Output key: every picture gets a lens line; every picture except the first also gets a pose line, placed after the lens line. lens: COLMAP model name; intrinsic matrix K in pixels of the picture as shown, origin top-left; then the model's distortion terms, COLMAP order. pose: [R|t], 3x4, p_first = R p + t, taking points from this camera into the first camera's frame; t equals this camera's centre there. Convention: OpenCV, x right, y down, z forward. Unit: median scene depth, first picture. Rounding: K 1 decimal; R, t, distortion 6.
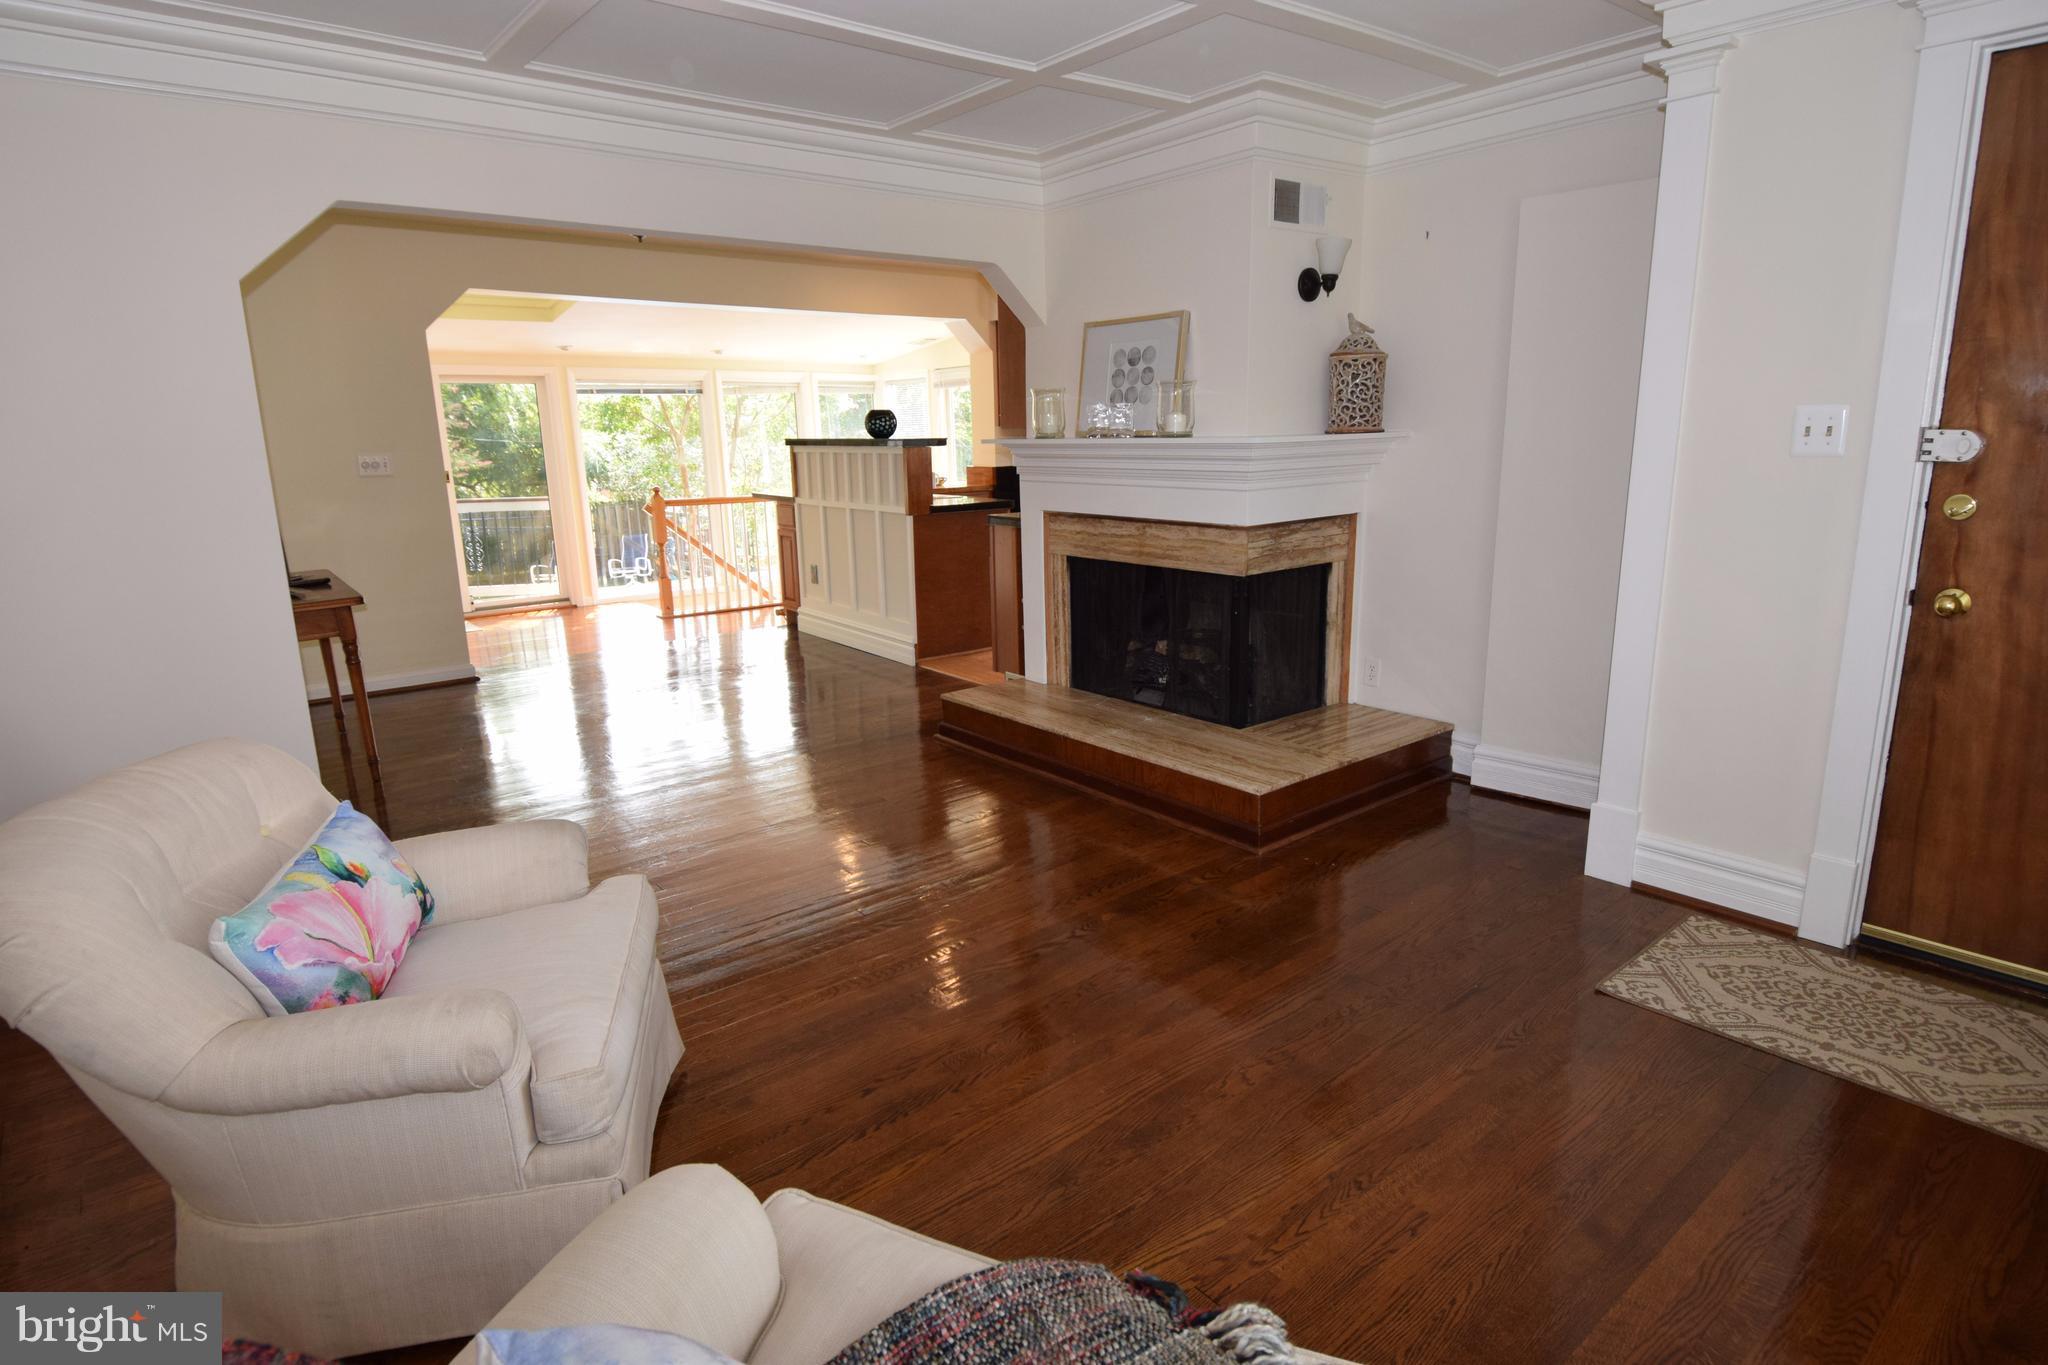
lens RADIAL K [[1082.4, 0, 1031.5], [0, 1082.4, 674.8], [0, 0, 1]] dist [-0.011039, -0.006759]
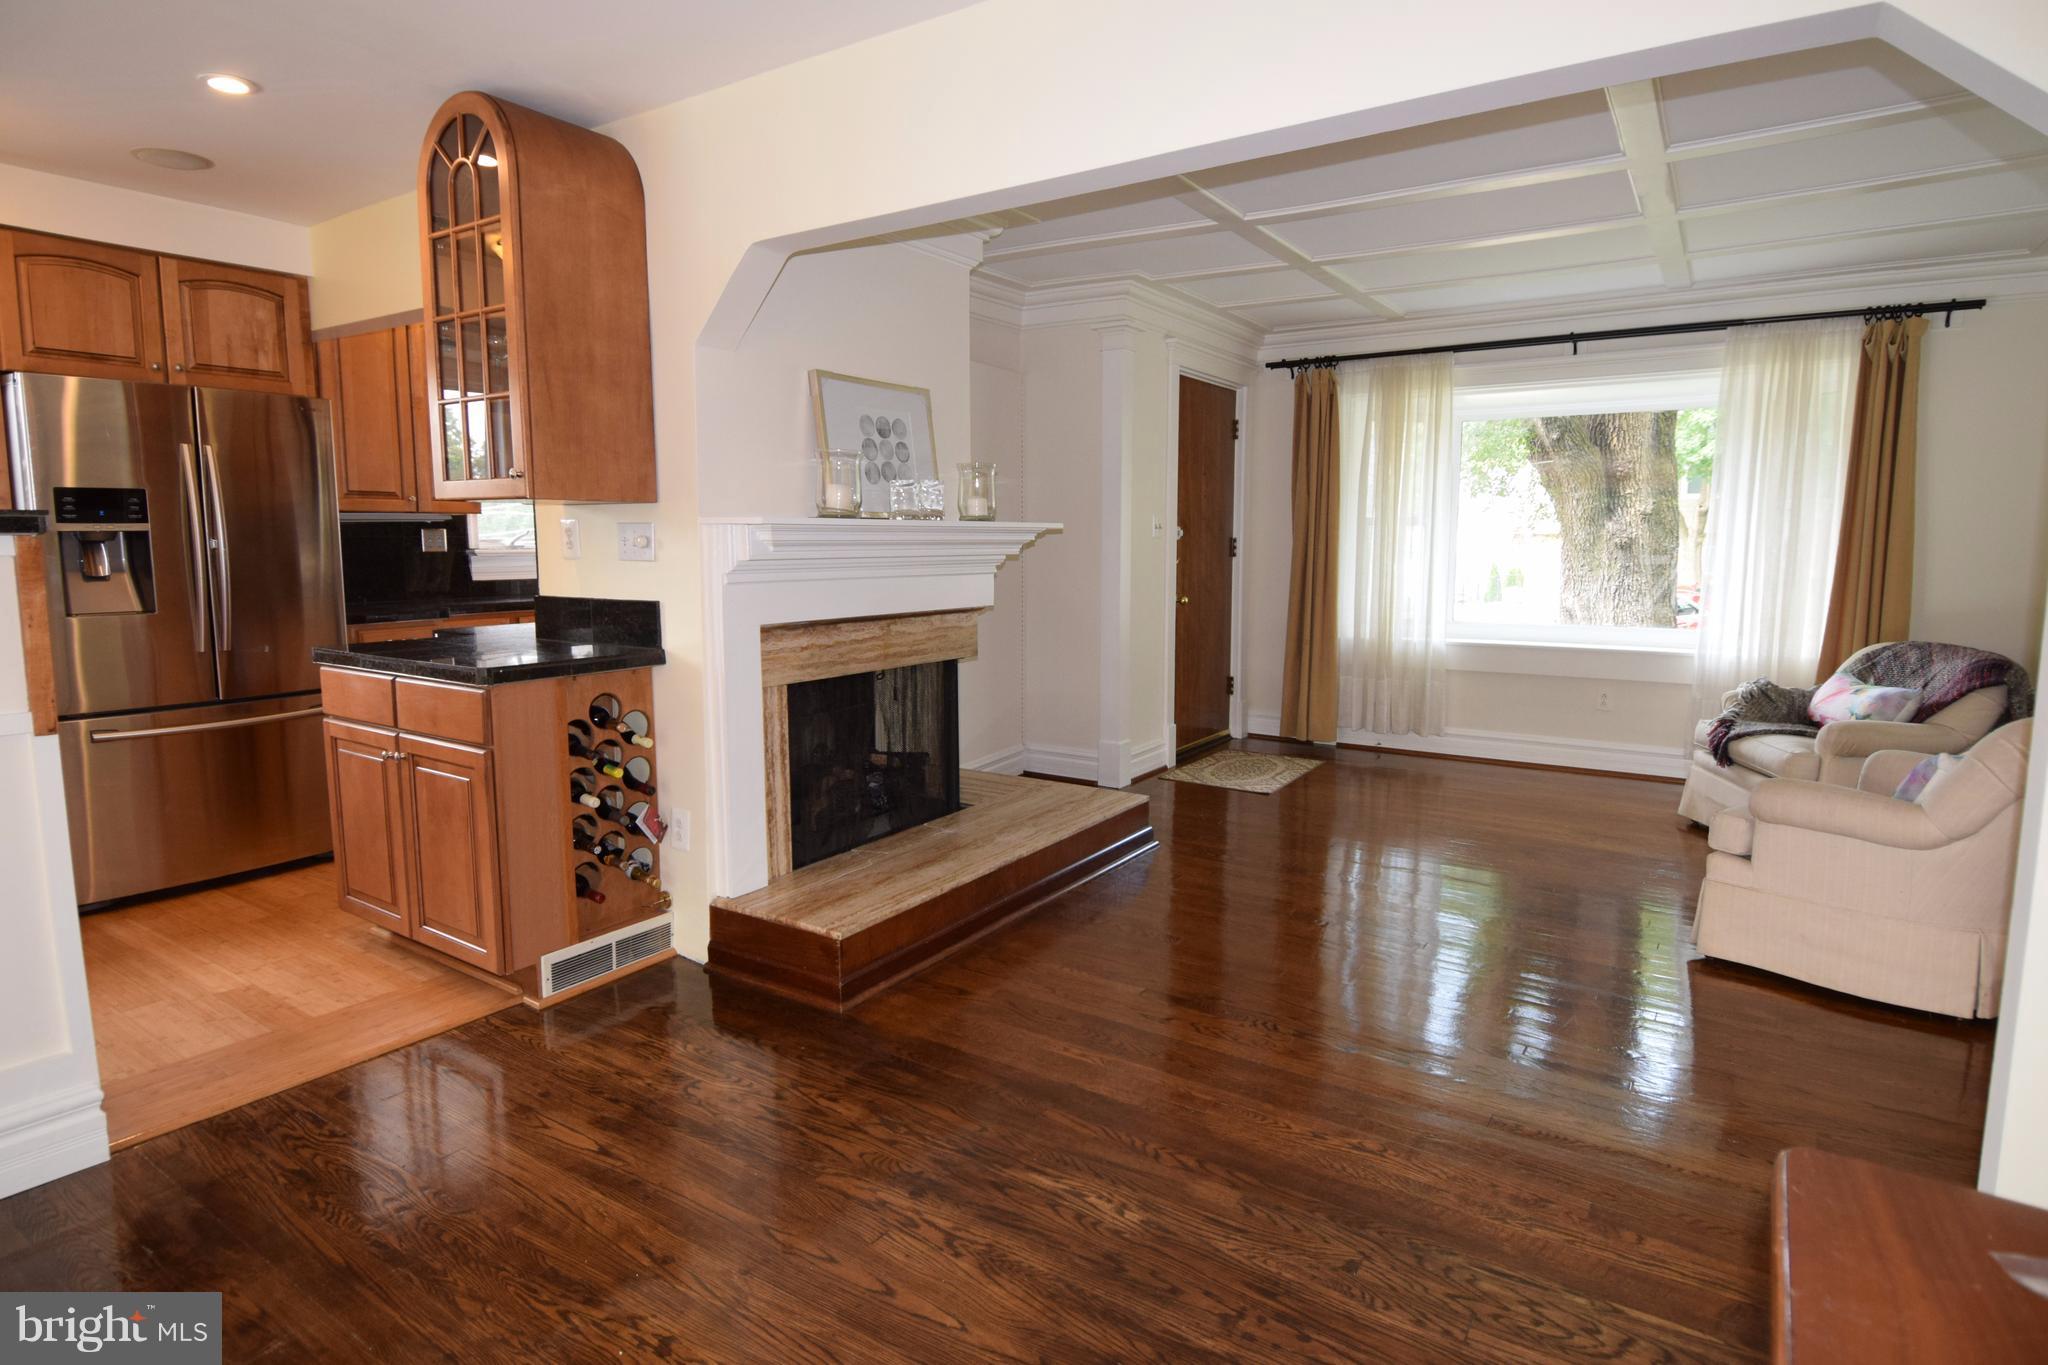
lens RADIAL K [[1082.4, 0, 1027.5], [0, 1082.4, 672.5], [0, 0, 1]] dist [-0.011039, -0.006759]
pose [[-0.305776, -0.089797, 0.947860, -0.752816], [0.226388, 0.960133, 0.163992, -0.218792], [-0.924797, 0.264729, -0.273256, 1.160020]]
